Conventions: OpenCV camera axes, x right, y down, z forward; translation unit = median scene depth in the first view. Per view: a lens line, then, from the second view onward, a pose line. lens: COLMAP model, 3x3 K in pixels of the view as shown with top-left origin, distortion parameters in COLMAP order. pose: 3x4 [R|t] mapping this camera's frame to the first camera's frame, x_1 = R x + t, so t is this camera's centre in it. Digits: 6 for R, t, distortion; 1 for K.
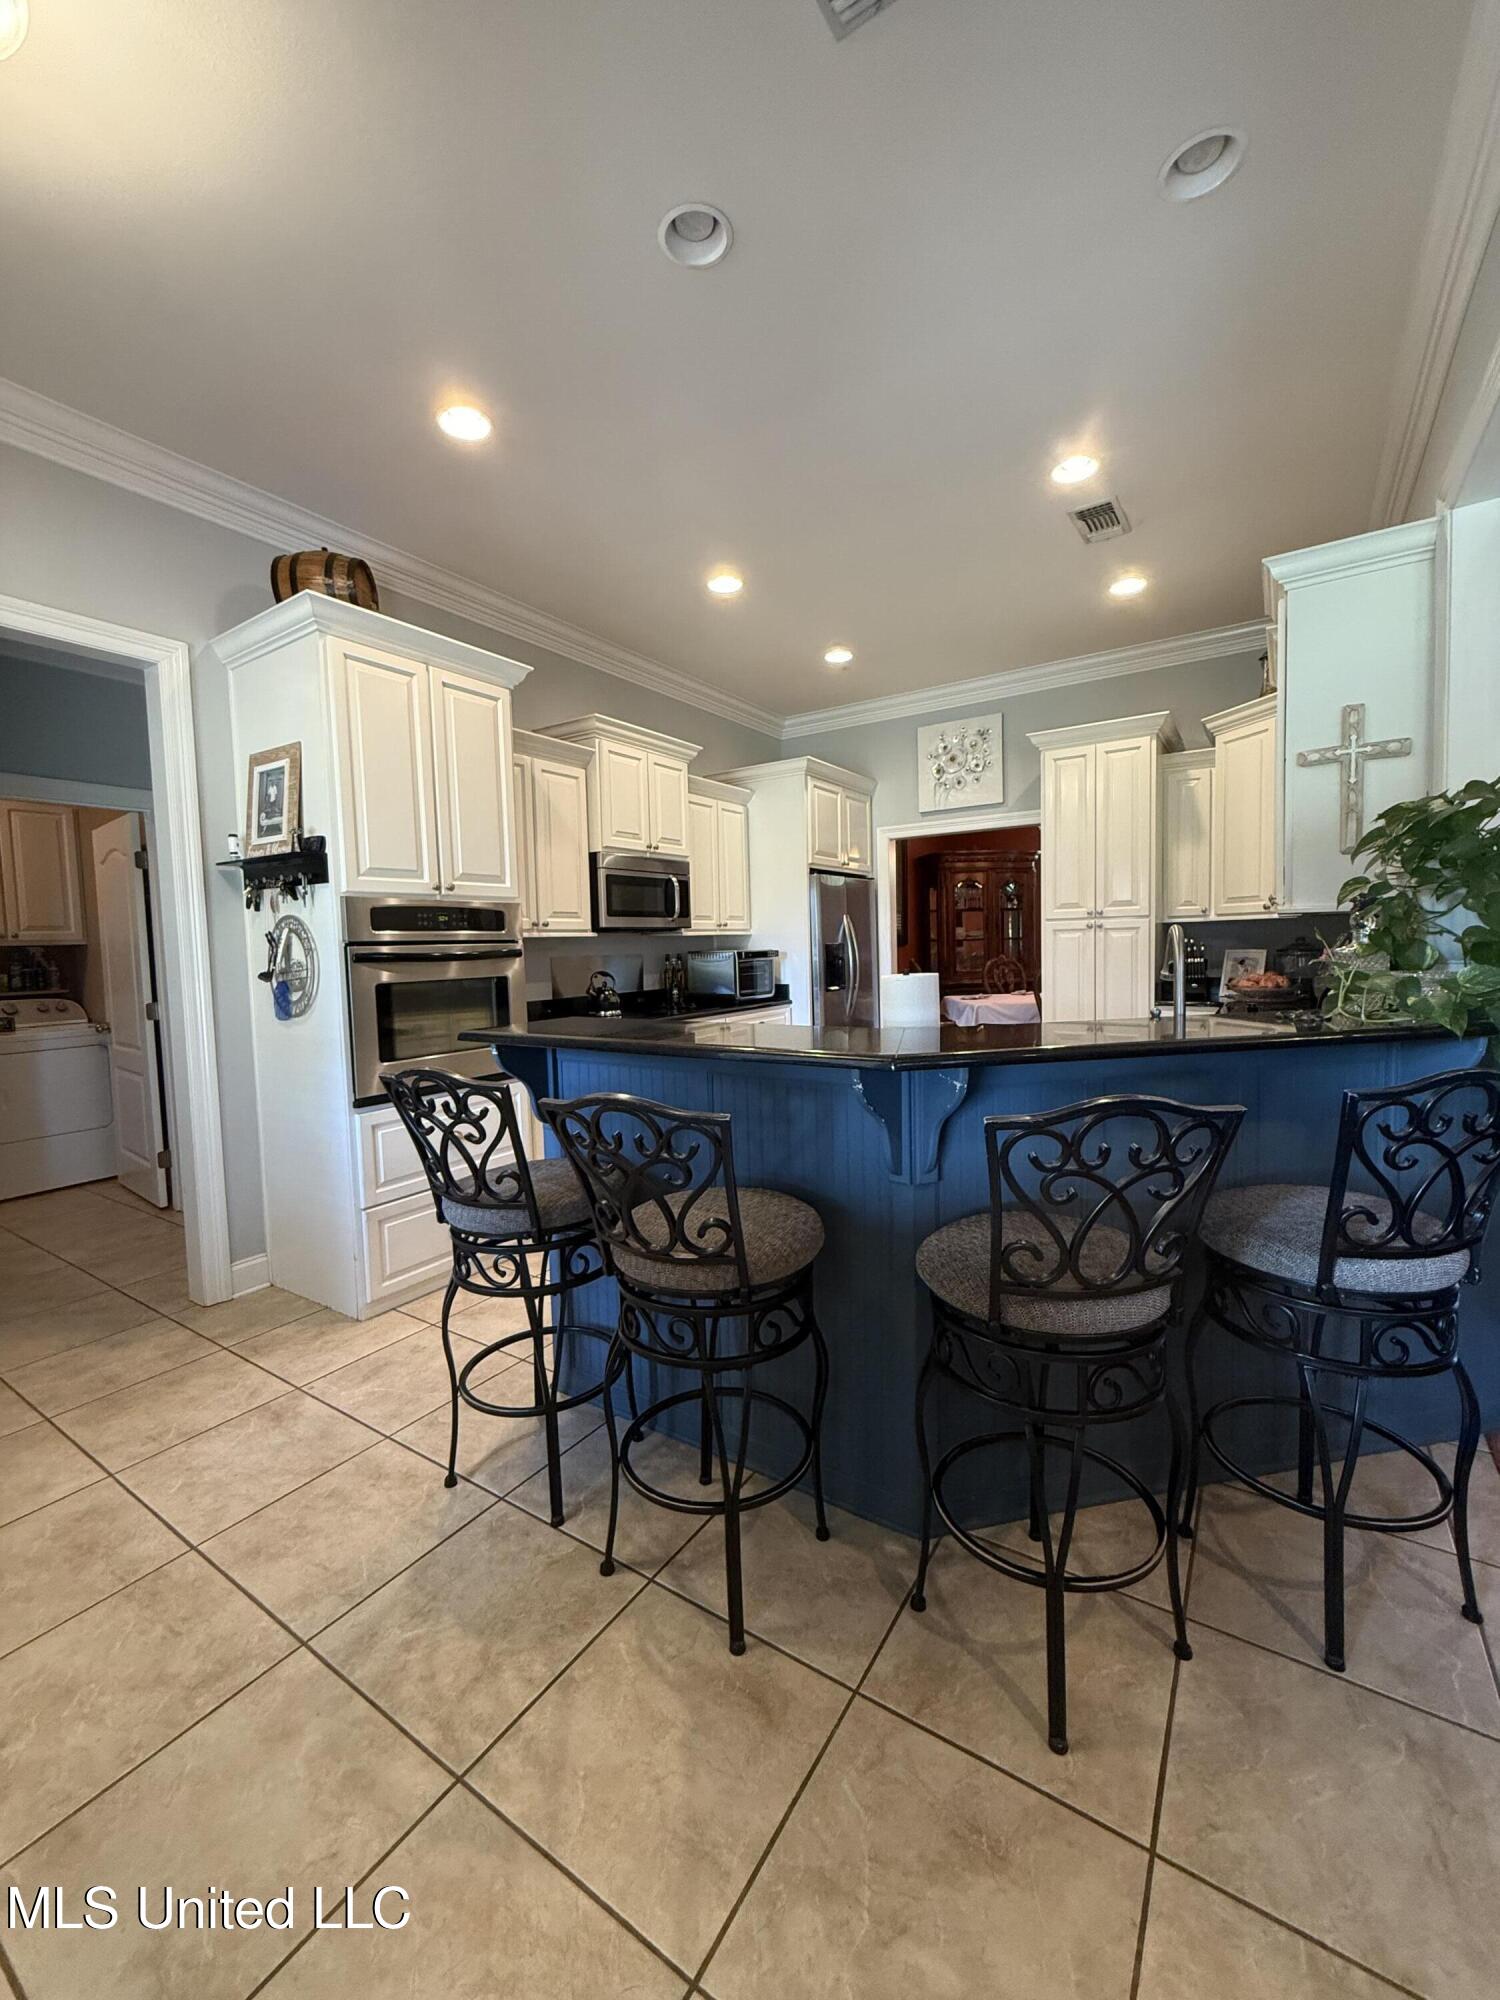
lens RADIAL K [[799.1, 0, 753.0], [0, 799.1, 997.9], [0, 0, 1]] dist [-0.001033, -0.000383]
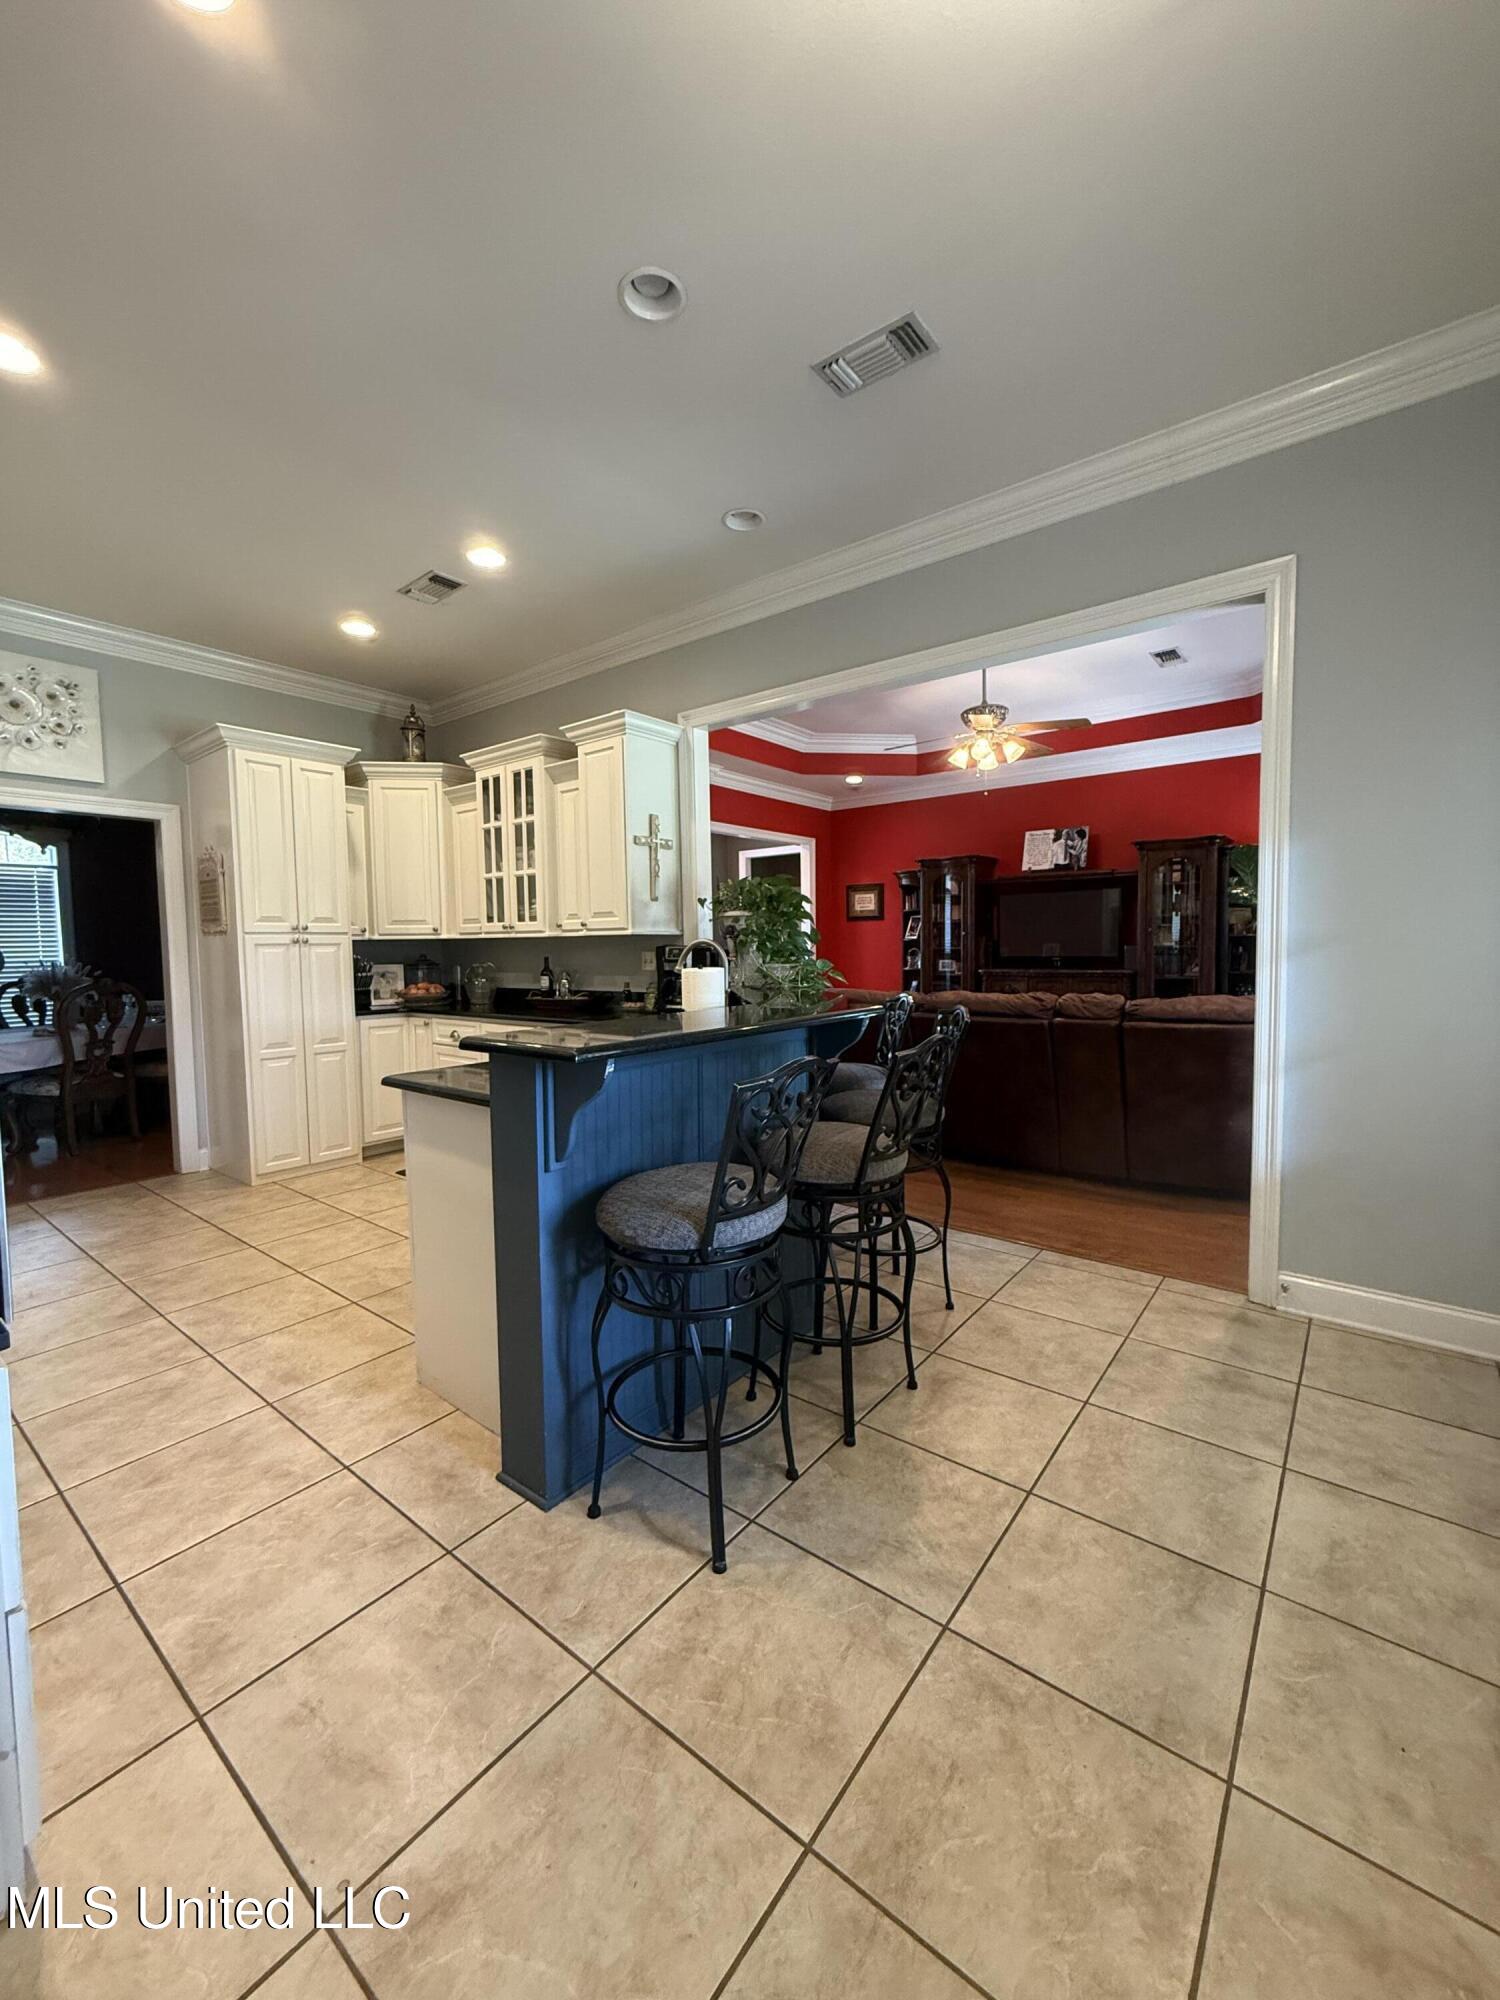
lens RADIAL K [[799.1, 0, 746.7], [0, 799.1, 999.9], [0, 0, 1]] dist [-0.001033, -0.000383]
pose [[0.085584, -0.044421, 0.995340, -1.052313], [0.078818, 0.996177, 0.037681, -0.021755], [-0.993208, 0.075226, 0.088758, 0.748251]]
